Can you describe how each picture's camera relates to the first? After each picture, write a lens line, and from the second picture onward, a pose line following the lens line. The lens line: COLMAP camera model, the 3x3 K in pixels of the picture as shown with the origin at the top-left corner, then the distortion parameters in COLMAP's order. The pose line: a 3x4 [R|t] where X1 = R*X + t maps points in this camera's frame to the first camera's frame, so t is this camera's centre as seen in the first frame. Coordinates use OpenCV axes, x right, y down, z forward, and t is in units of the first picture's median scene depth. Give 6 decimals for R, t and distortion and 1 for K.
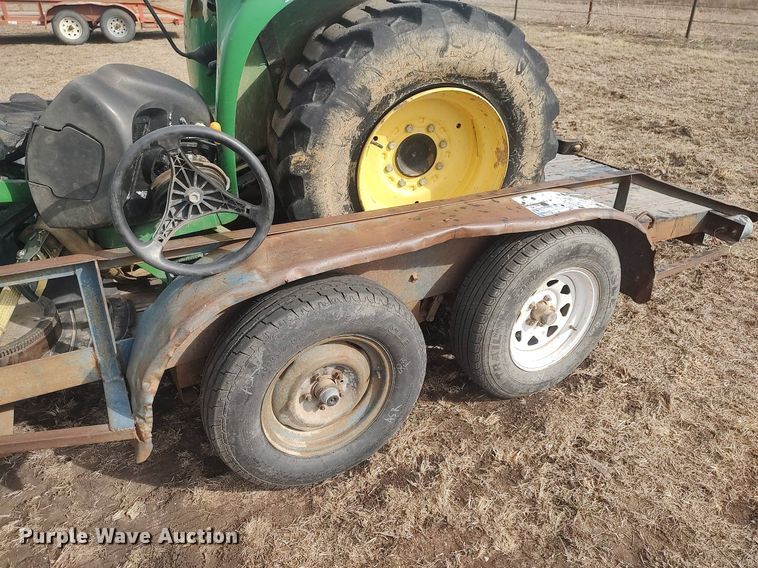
lens RADIAL K [[544.7, 0, 379.8], [0, 544.7, 281.5], [0, 0, 1]] dist [0.027144, -0.026135]
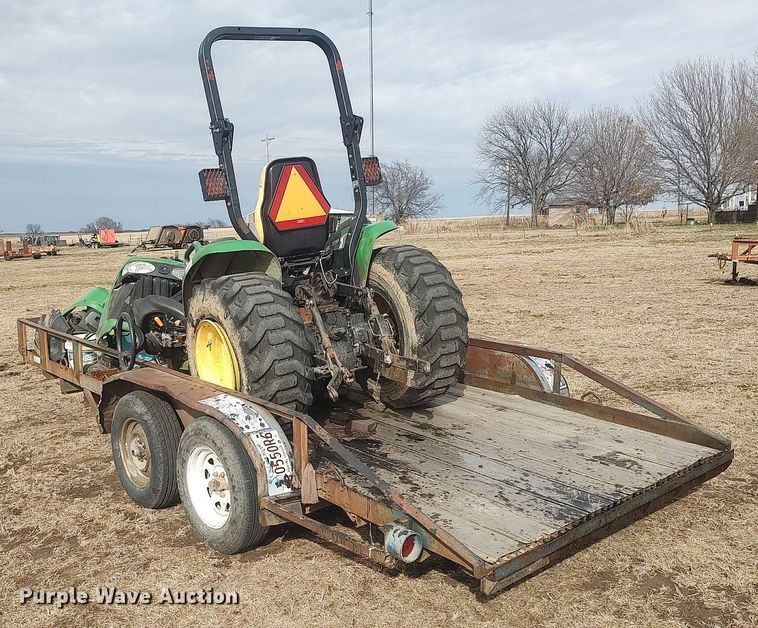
lens RADIAL K [[772.8, 0, 345.1], [0, 772.8, 329.3], [0, 0, 1]] dist [0.021625, 0.000000]
pose [[0.190701, 0.122255, -0.974006, 2.559083], [-0.444966, 0.895192, 0.025243, -0.557267], [0.875008, 0.428586, 0.225113, 0.777400]]
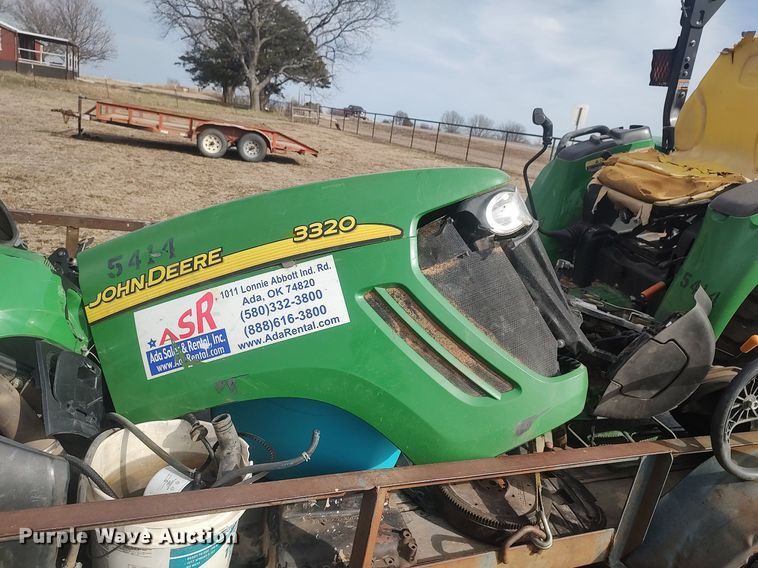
lens RADIAL K [[544.7, 0, 377.2], [0, 544.7, 282.2], [0, 0, 1]] dist [0.027144, -0.026135]
pose [[0.985569, 0.159159, -0.057631, -0.800122], [-0.168028, 0.961075, -0.219321, -0.019548], [0.020481, 0.225840, 0.973949, -0.091109]]
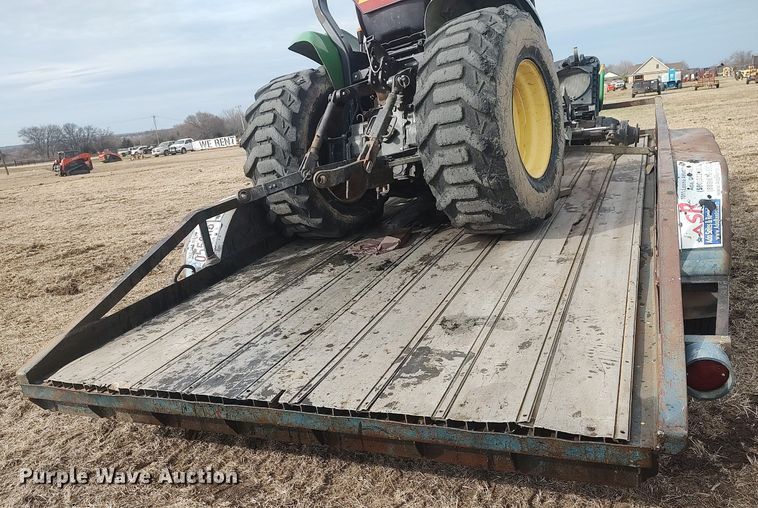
lens RADIAL K [[591.5, 0, 376.8], [0, 591.5, 313.9], [0, 0, 1]] dist [0.044936, -0.045500]
pose [[-0.792922, 0.276206, -0.543126, 1.147235], [-0.192383, 0.732280, 0.653265, -1.210242], [0.578156, 0.622476, -0.527503, 2.566567]]
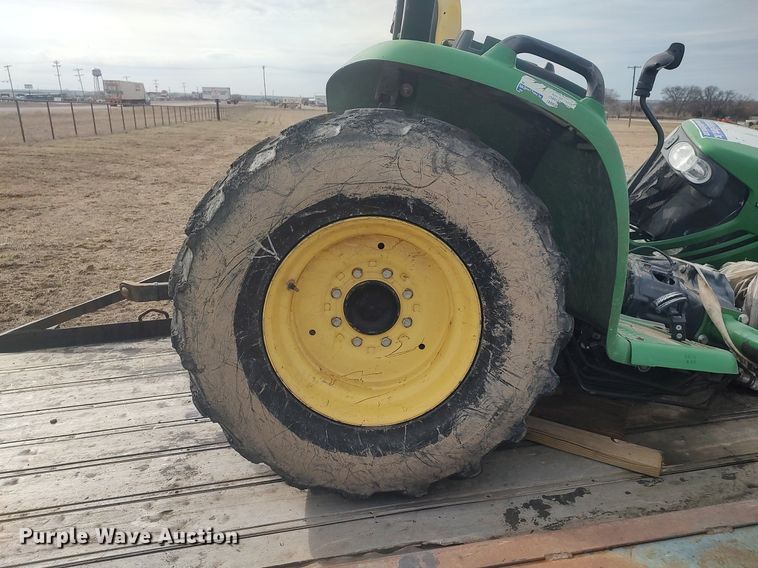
lens RADIAL K [[544.7, 0, 383.8], [0, 544.7, 284.6], [0, 0, 1]] dist [0.027144, -0.026135]
pose [[-0.944305, -0.114233, 0.308608, -0.419787], [0.147517, 0.691354, 0.707297, -1.205838], [-0.294154, 0.713429, -0.635998, 2.087649]]
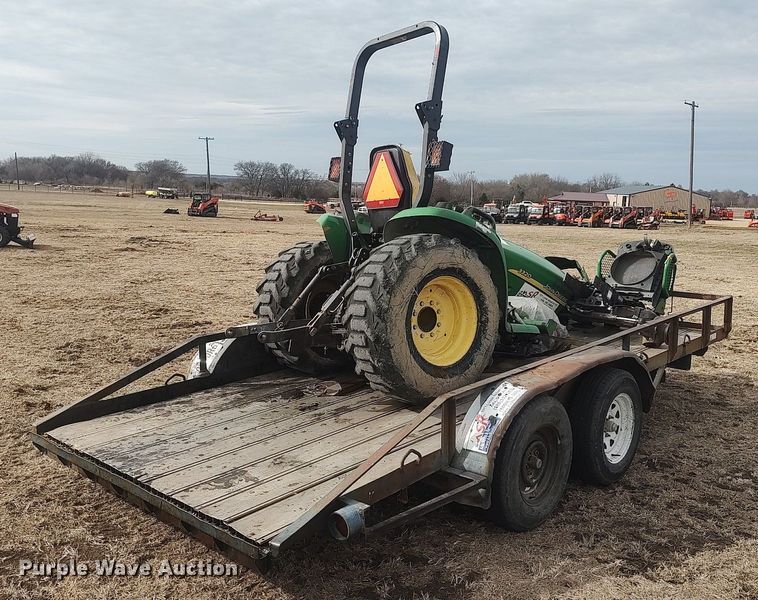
lens RADIAL K [[755.4, 0, 405.8], [0, 755.4, 292.9], [0, 0, 1]] dist [0.018231, 0.000000]
pose [[-0.941553, 0.007448, -0.336782, 0.796645], [-0.196041, 0.800905, 0.565790, -2.114973], [0.273945, 0.598745, -0.752635, 3.462851]]
